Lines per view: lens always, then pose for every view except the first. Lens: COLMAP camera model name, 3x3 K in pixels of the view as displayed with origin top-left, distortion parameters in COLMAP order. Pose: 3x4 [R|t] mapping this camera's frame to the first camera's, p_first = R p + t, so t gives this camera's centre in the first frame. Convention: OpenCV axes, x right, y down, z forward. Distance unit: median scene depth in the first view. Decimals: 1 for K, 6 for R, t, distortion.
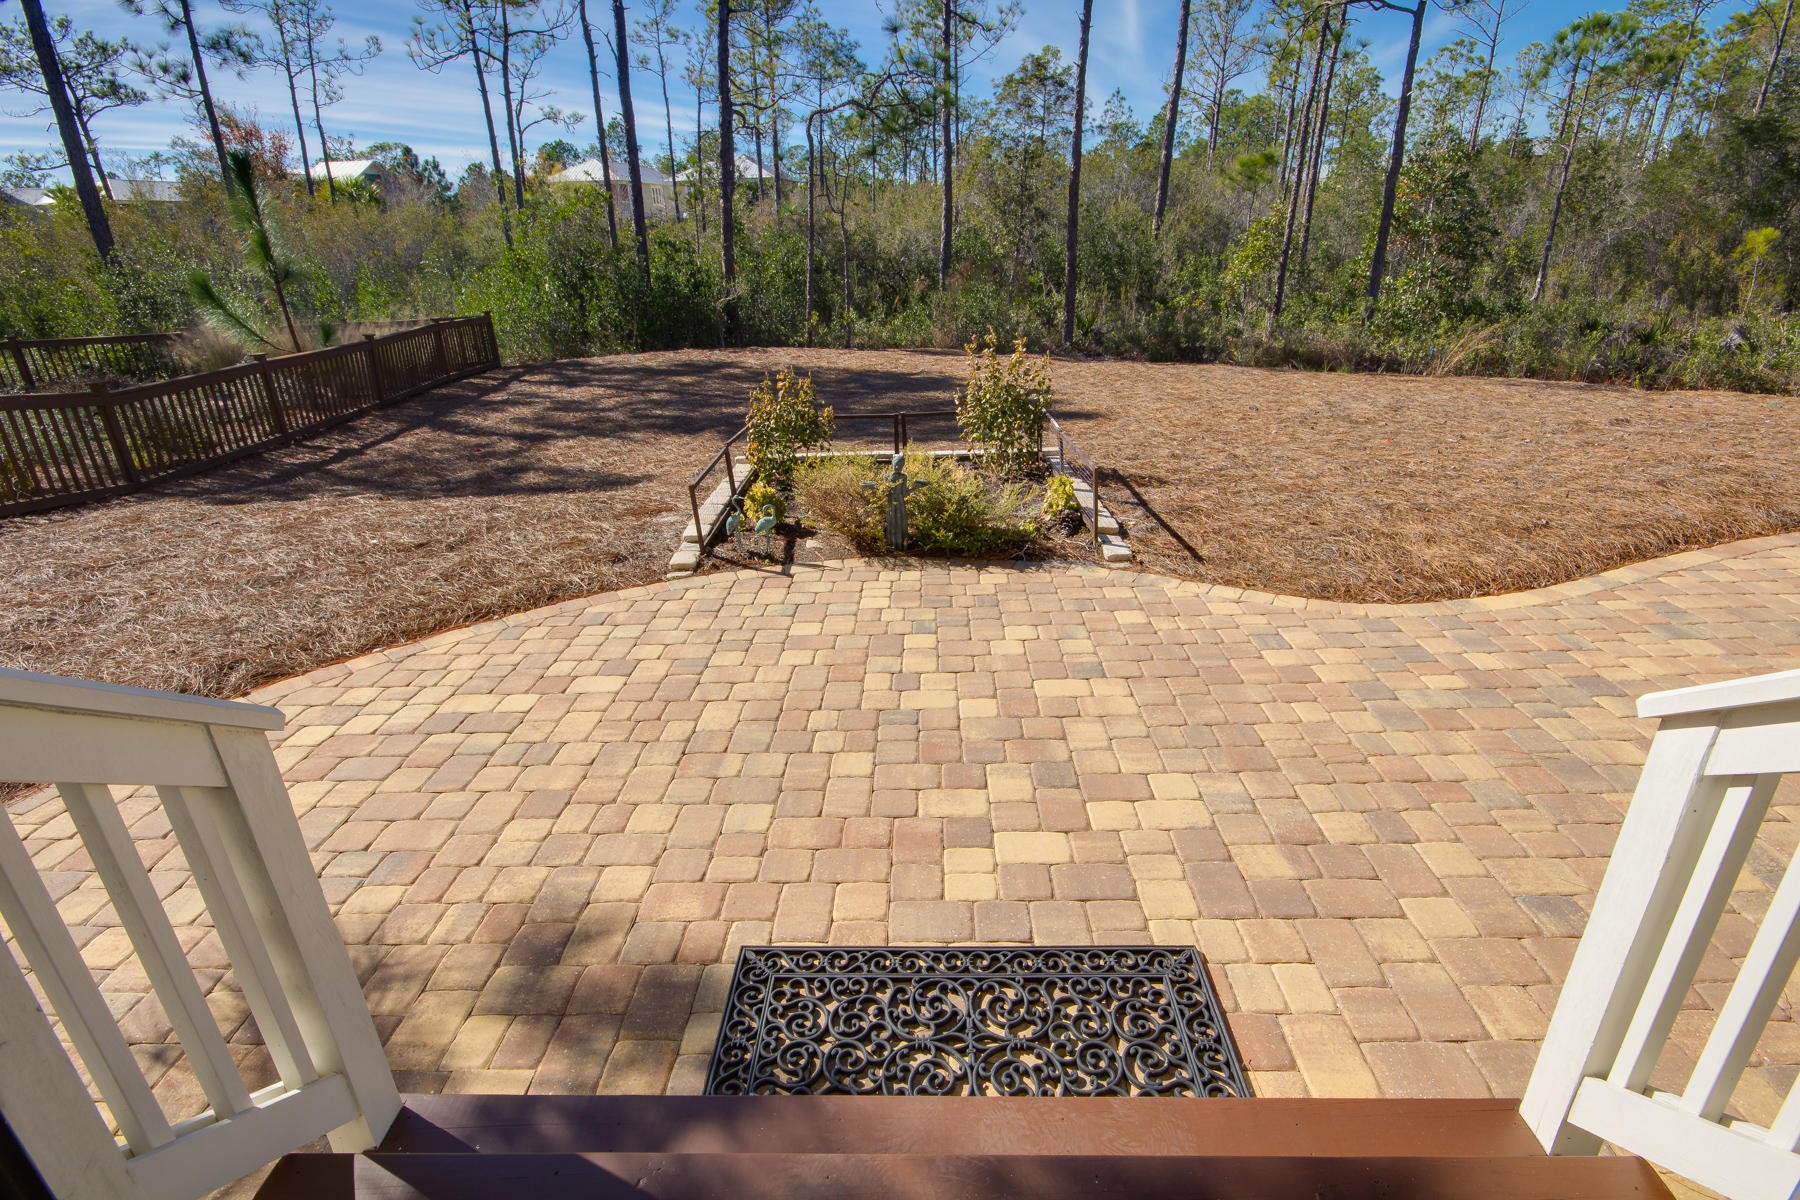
lens RADIAL K [[892.7, 0, 902.5], [0, 892.7, 609.8], [0, 0, 1]] dist [-0.001283, -0.002101]
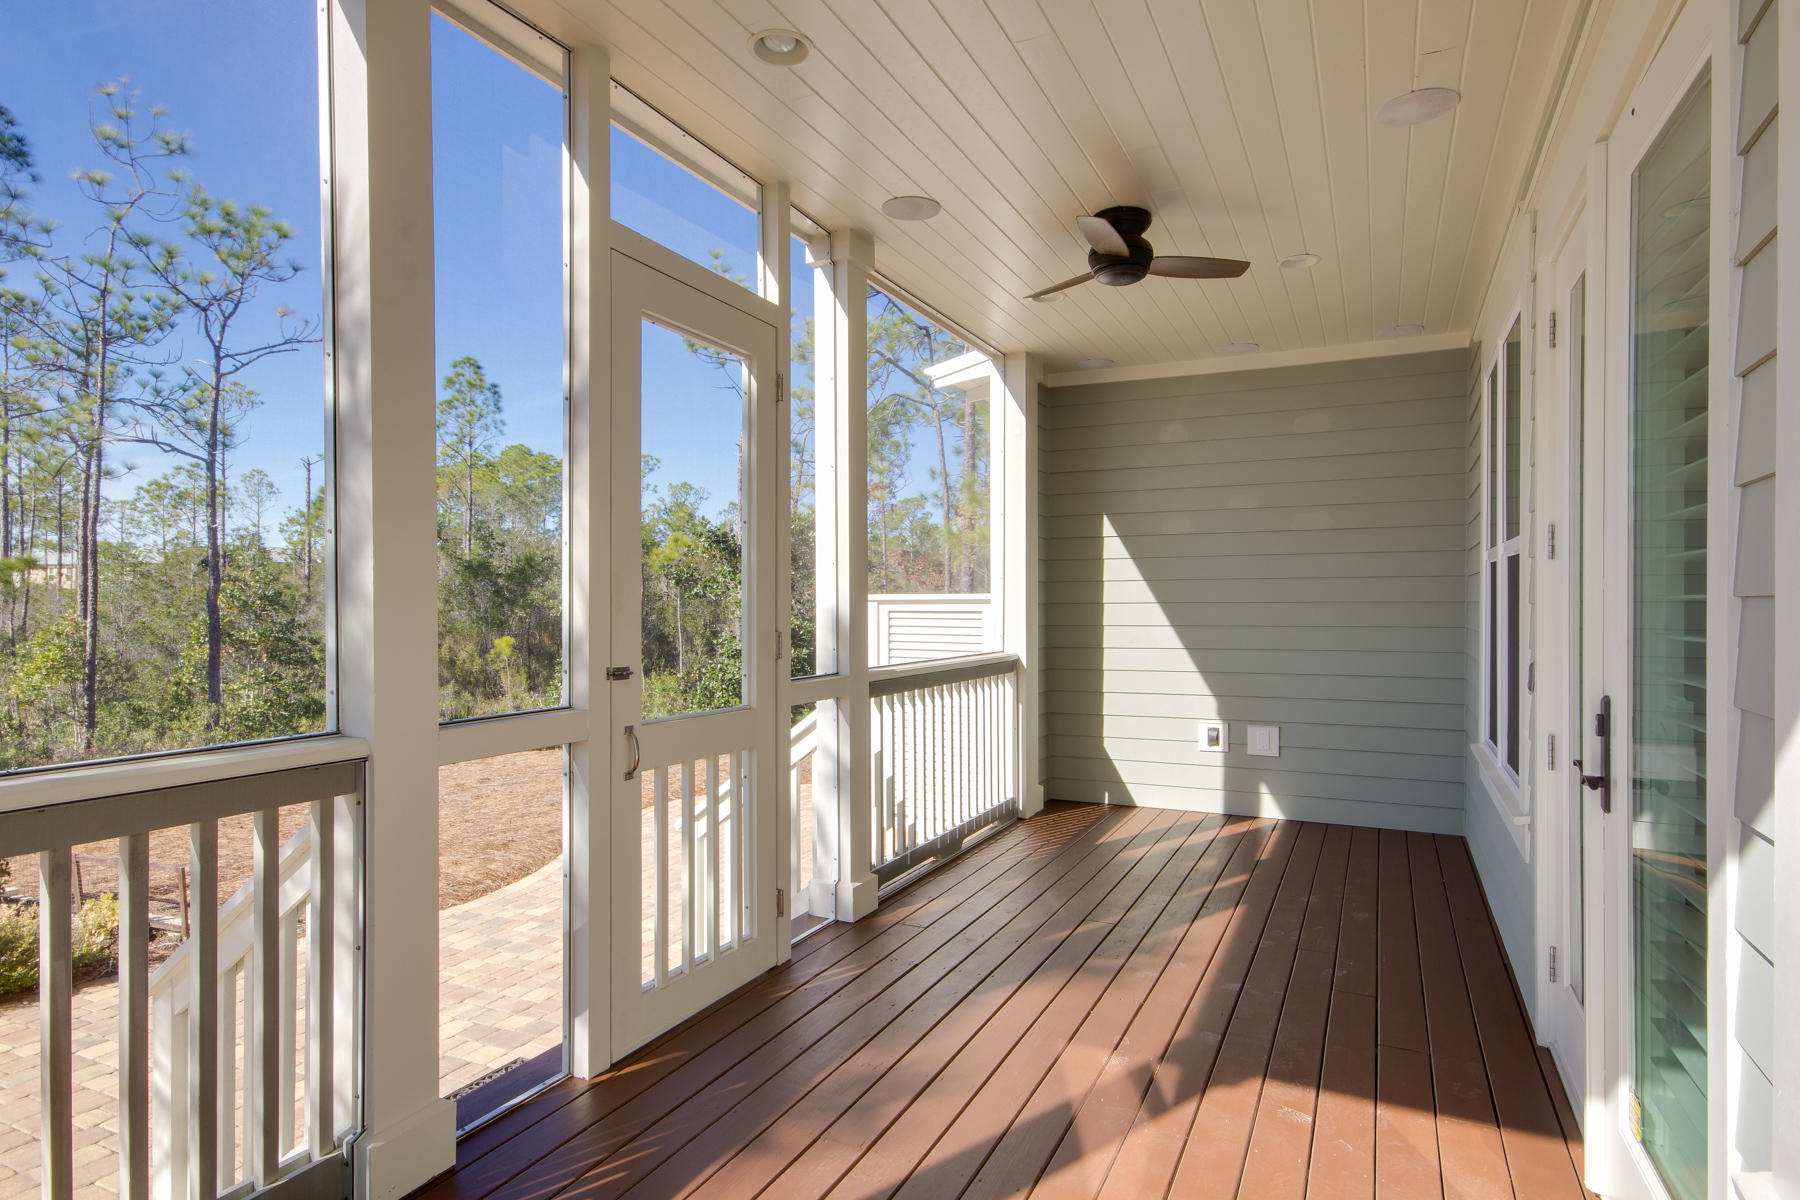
lens RADIAL K [[984.0, 0, 899.9], [0, 984.0, 606.7], [0, 0, 1]] dist [-0.000581, -0.000232]
pose [[0.418663, 0.026683, 0.907750, -0.144974], [0.350172, 0.917528, -0.188473, 0.023759], [-0.837915, 0.396775, 0.374791, -0.090090]]
